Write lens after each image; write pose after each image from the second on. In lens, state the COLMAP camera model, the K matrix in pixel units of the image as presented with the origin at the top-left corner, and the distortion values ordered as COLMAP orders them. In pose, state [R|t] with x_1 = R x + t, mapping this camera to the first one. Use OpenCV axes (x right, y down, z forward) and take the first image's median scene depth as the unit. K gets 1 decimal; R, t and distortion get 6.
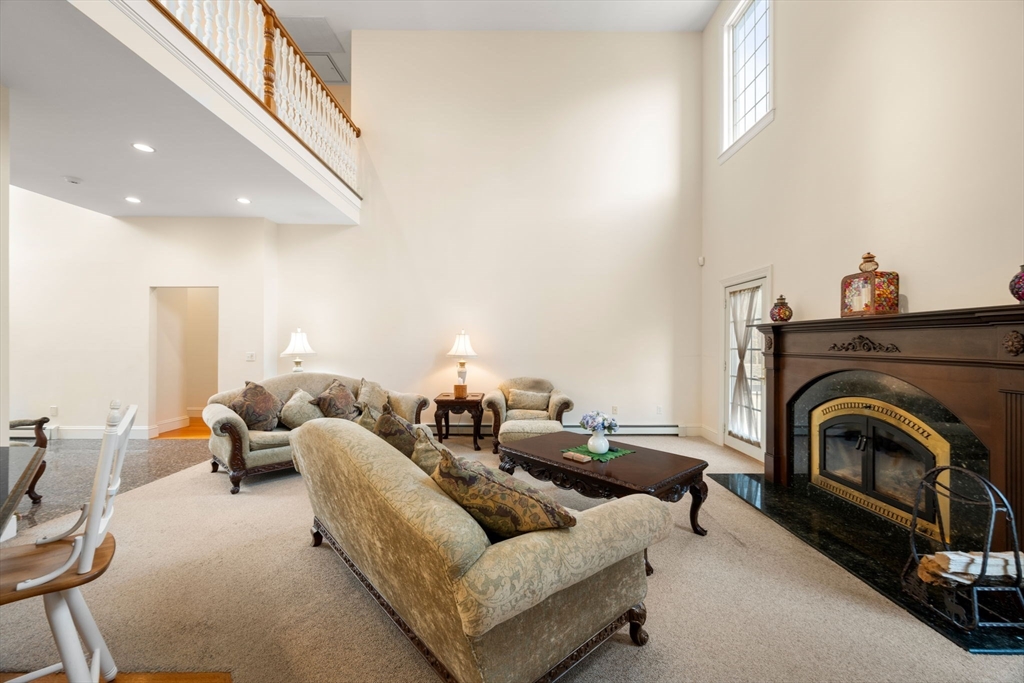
lens RADIAL K [[407.3, 0, 512.0], [0, 407.3, 341.5], [0, 0, 1]] dist [-0.000147, 0.000008]
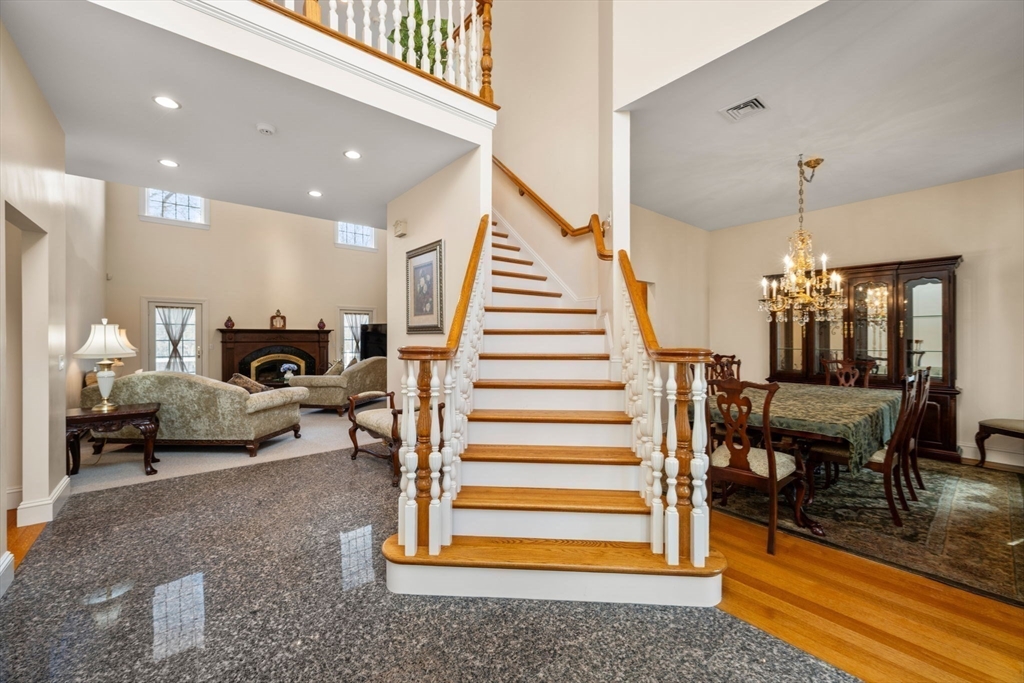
lens RADIAL K [[407.3, 0, 512.0], [0, 407.3, 341.5], [0, 0, 1]] dist [-0.000147, 0.000008]
pose [[-0.640326, -0.012027, 0.768009, -2.303613], [-0.008770, 0.999927, 0.008348, -0.004637], [-0.768053, -0.001390, -0.640384, 1.341669]]
